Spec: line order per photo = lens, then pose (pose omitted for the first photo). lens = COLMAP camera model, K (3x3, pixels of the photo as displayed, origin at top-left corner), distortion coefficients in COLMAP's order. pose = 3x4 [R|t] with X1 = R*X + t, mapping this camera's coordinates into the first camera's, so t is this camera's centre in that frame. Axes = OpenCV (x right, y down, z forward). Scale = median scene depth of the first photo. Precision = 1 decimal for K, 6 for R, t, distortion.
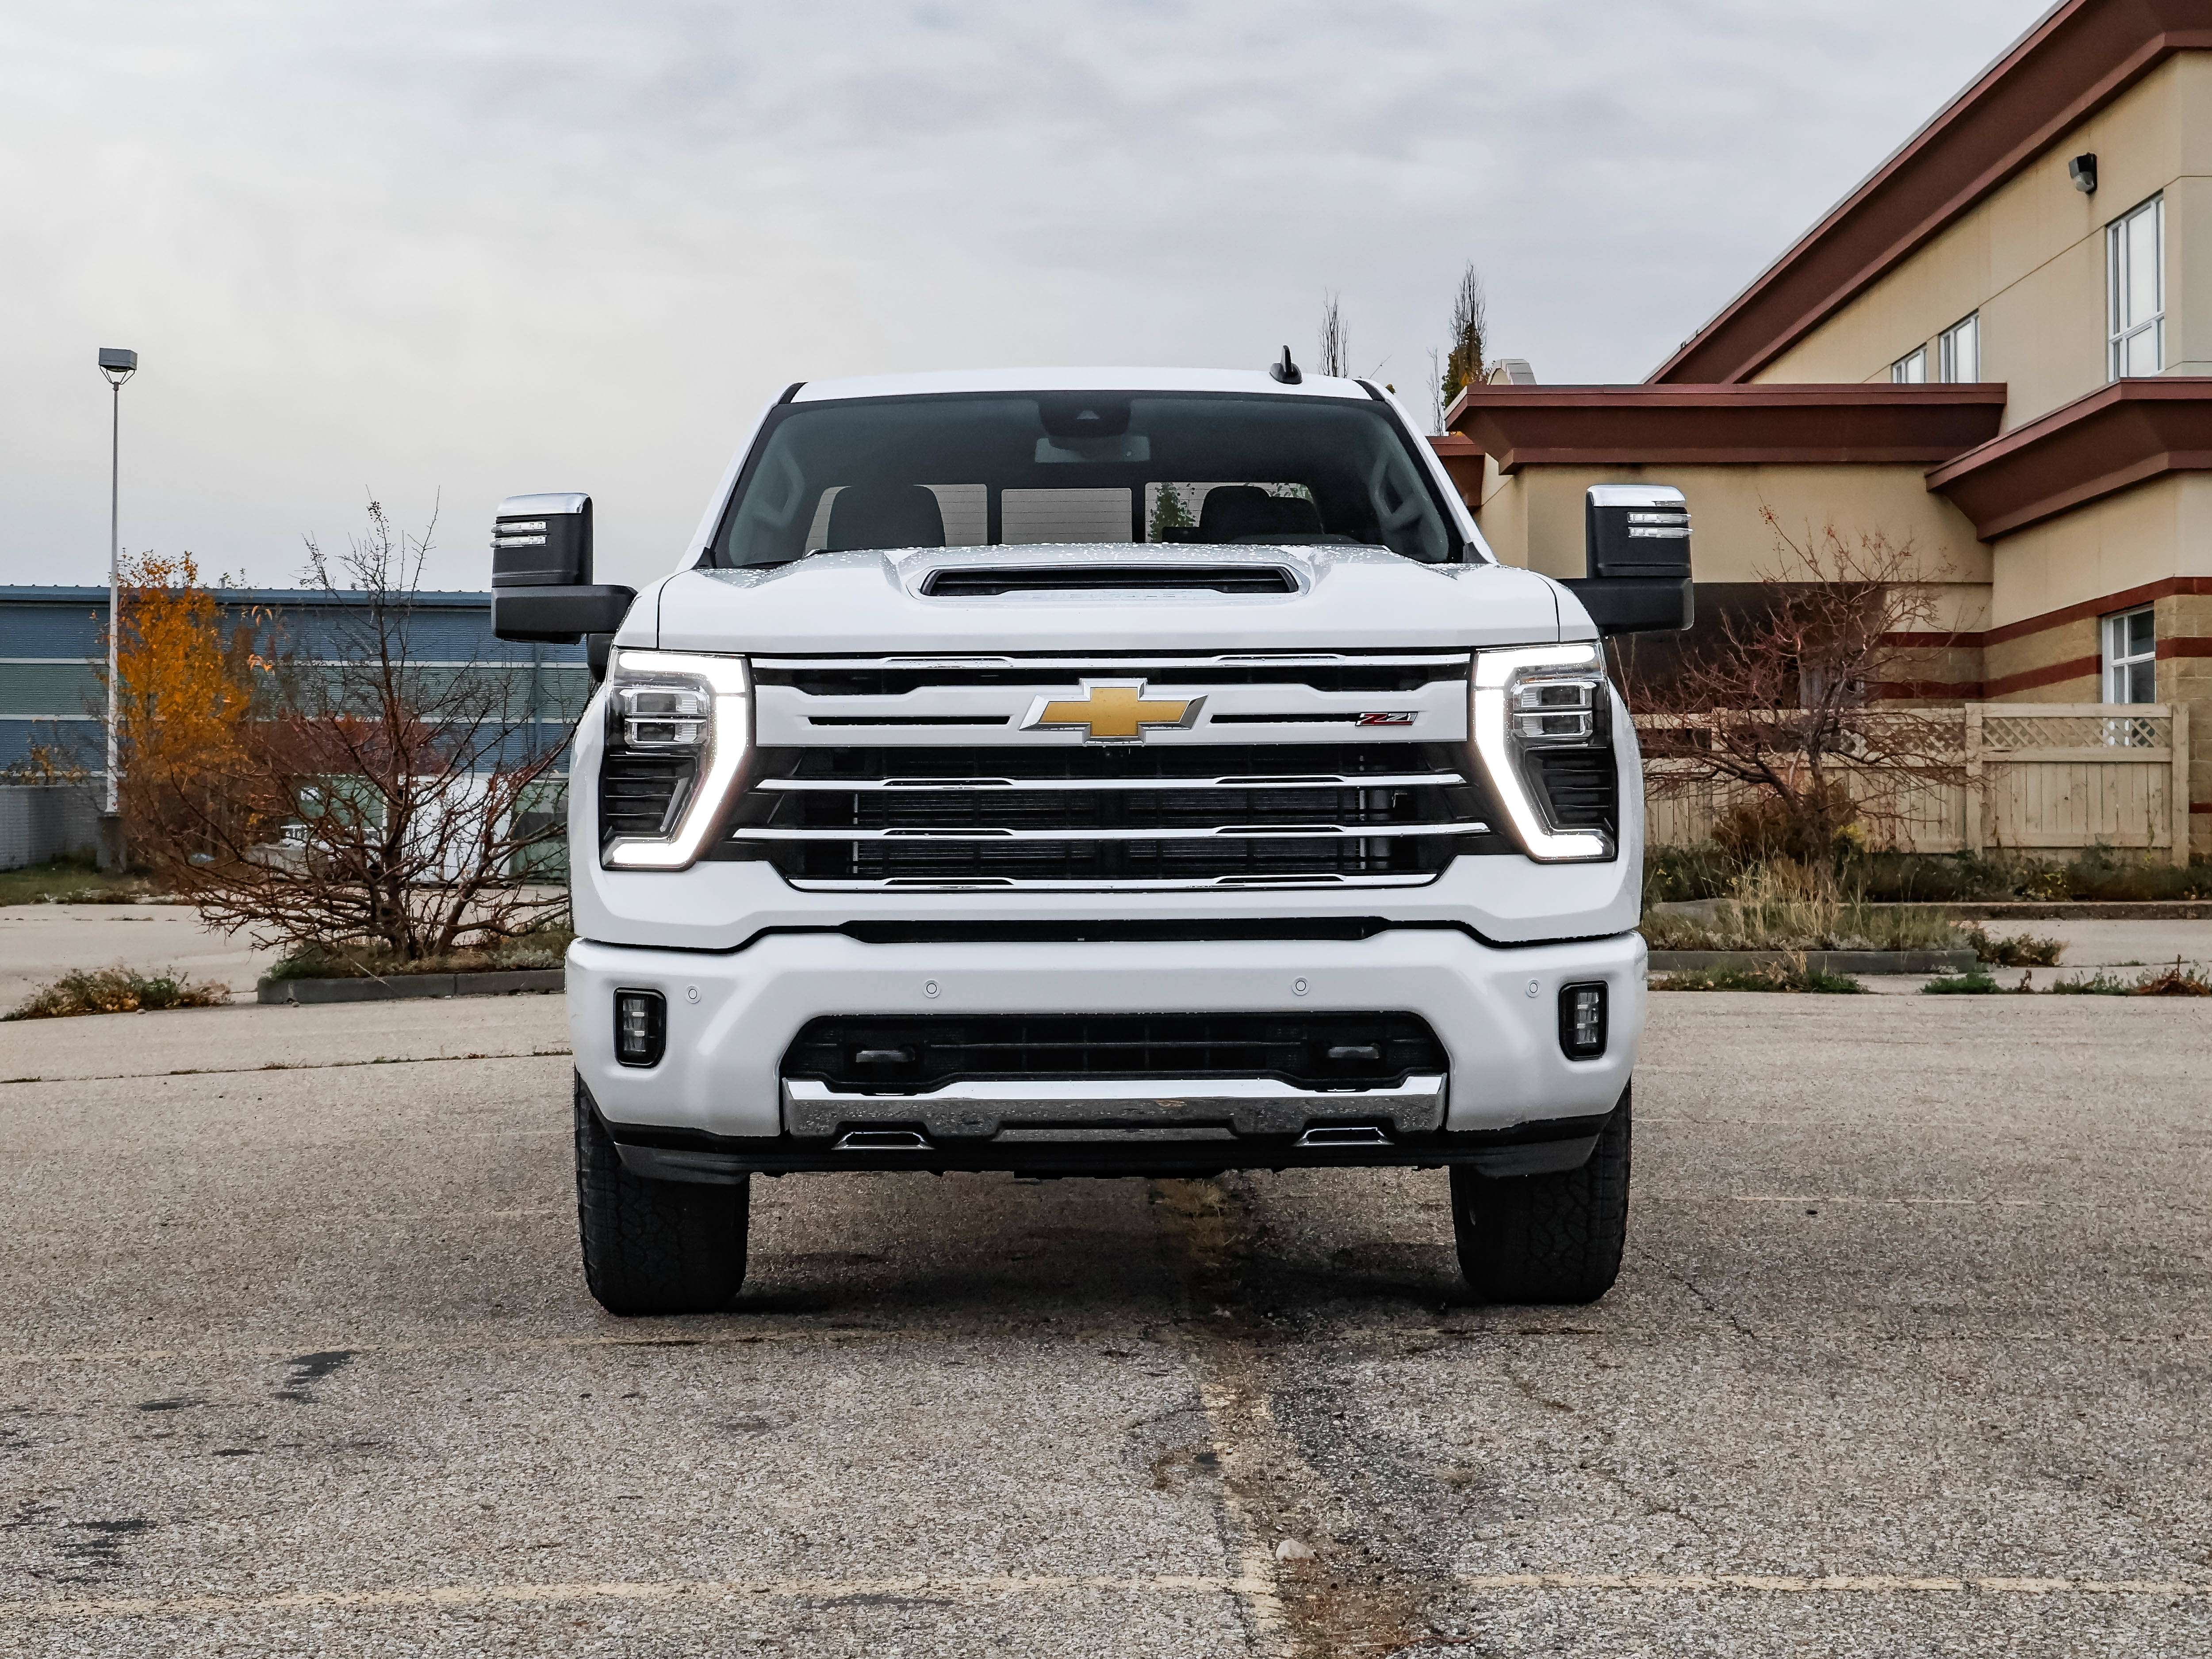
lens RADIAL K [[4619.0, 0, 1106.0], [0, 4619.0, 829.5], [0, 0, 1]] dist [0.066673, 0.044325]
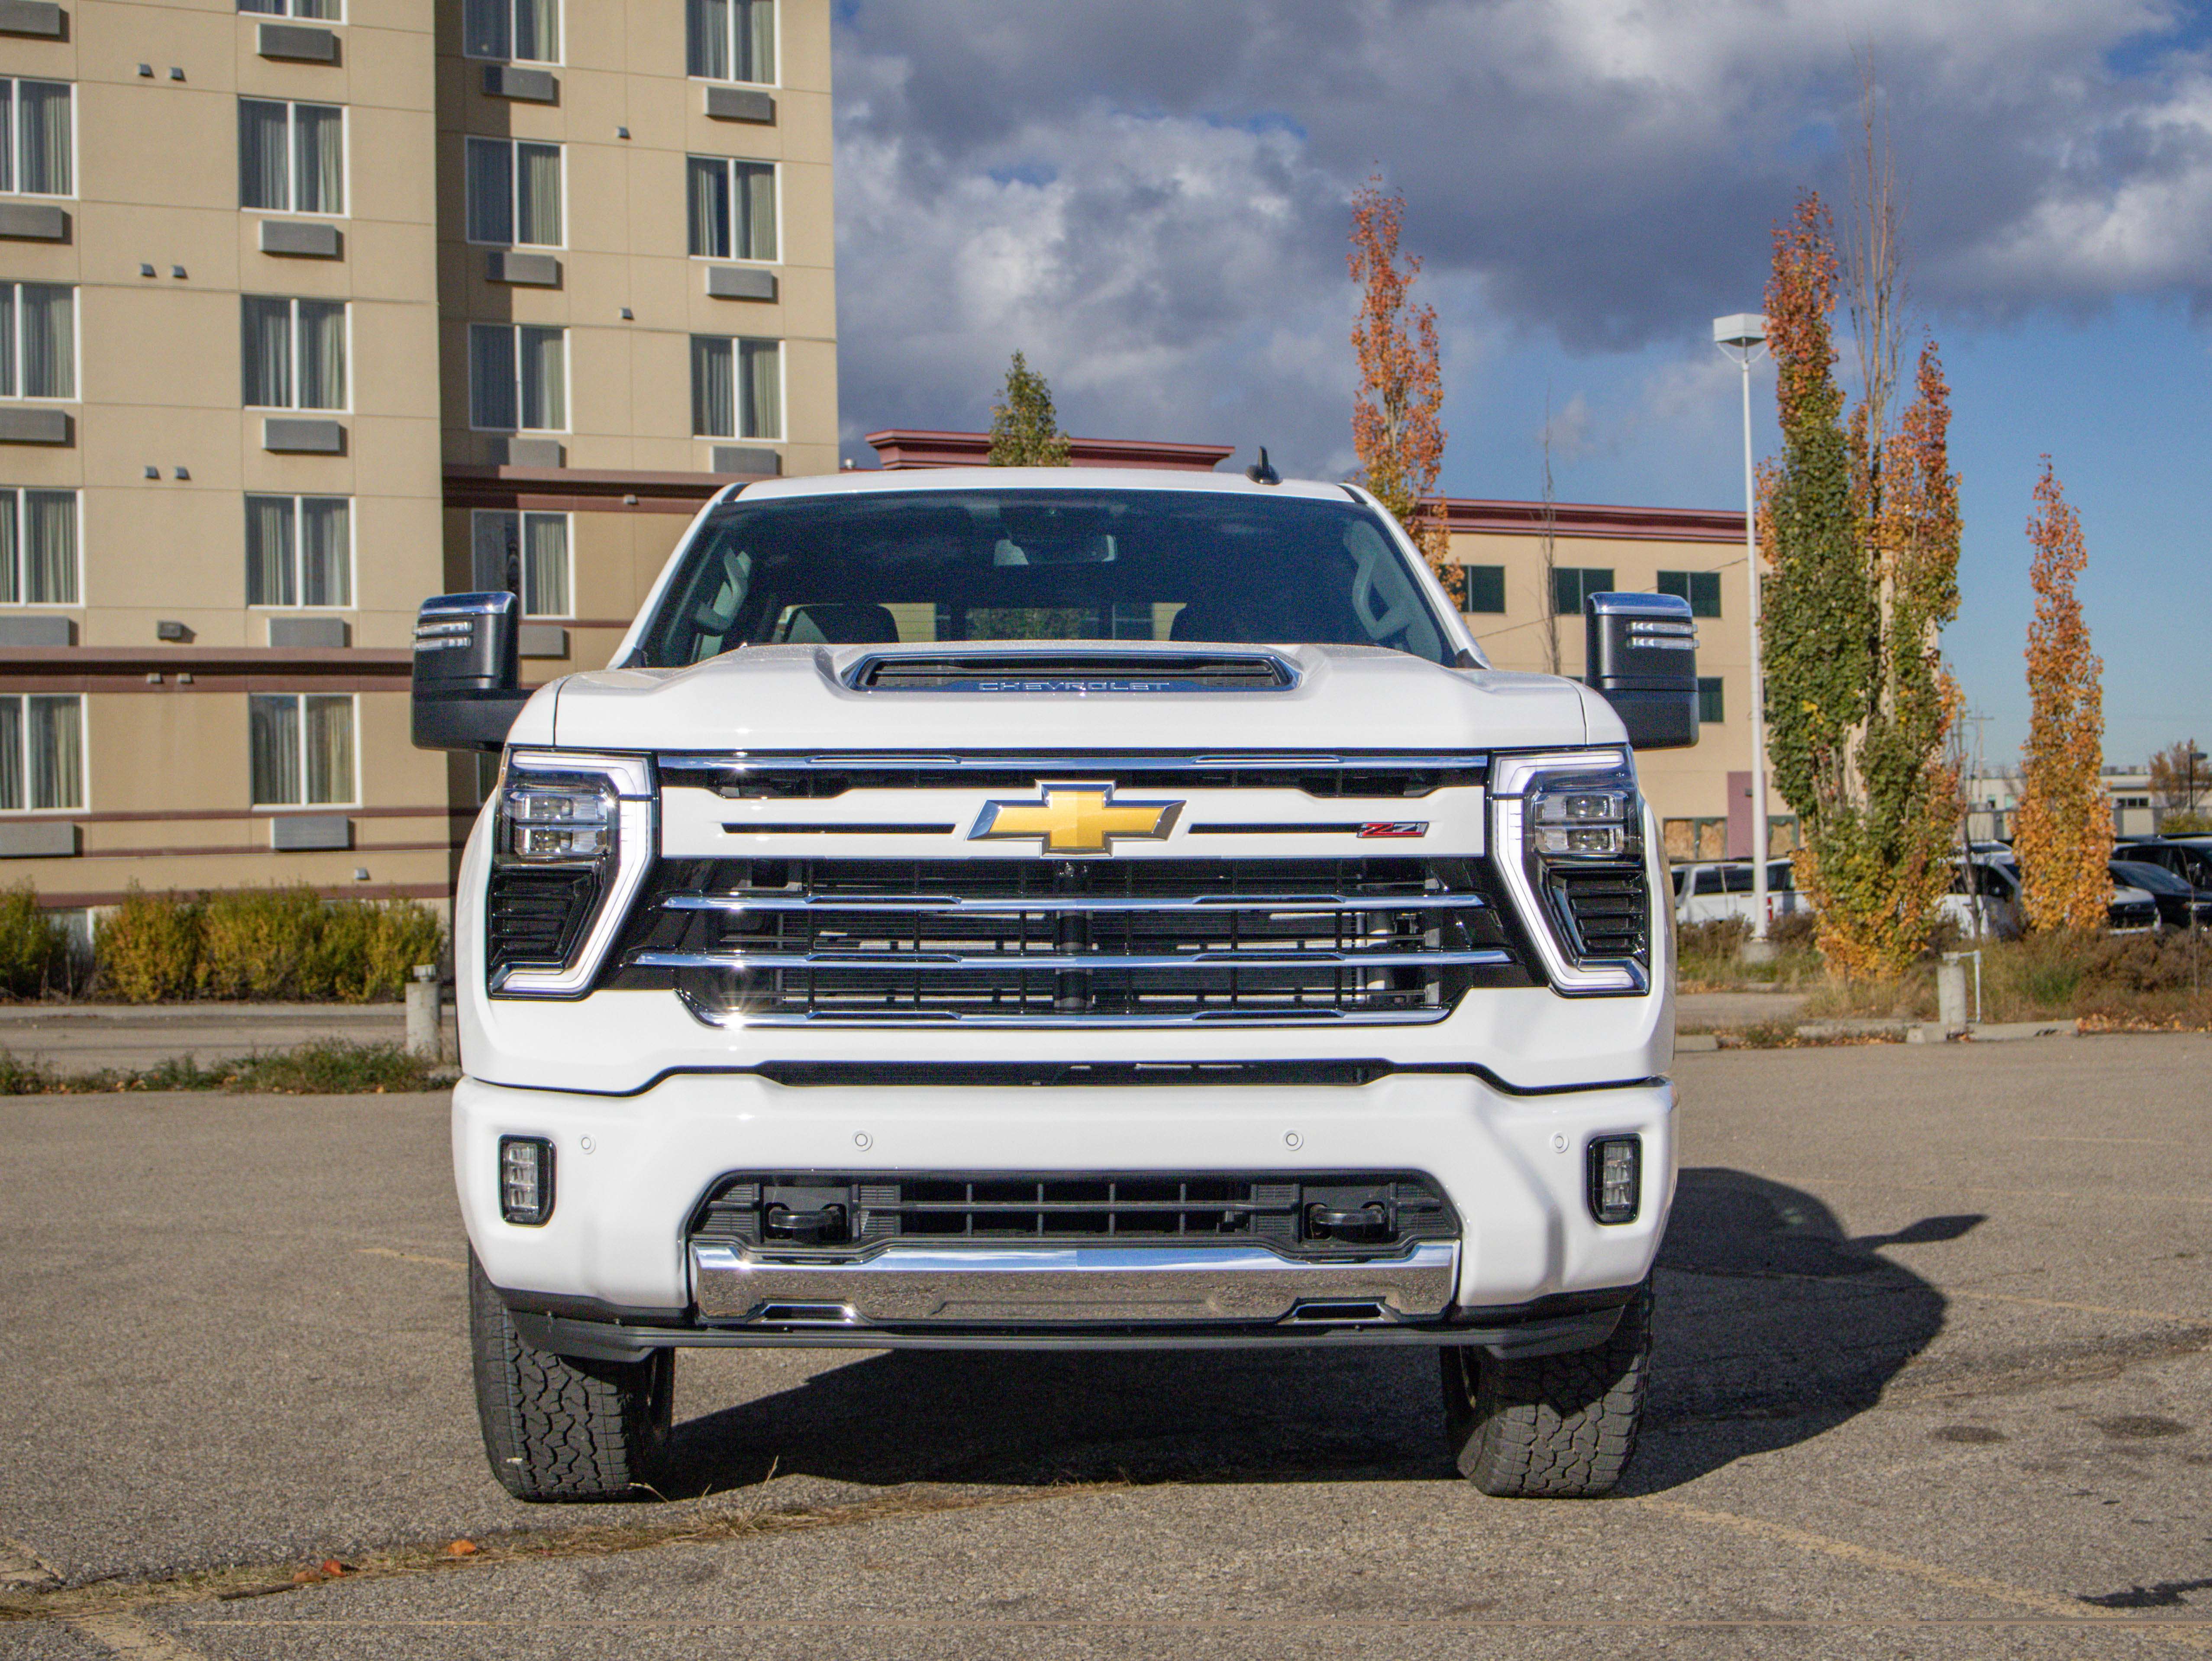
lens RADIAL K [[3841.6, 0, 1106.8], [0, 3841.6, 923.7], [0, 0, 1]] dist [-0.096803, -0.040632]
pose [[0.999961, 0.005690, 0.006691, 0.002916], [-0.005628, 0.999942, -0.009208, 0.000316], [-0.006743, 0.009170, 0.999935, 0.277771]]
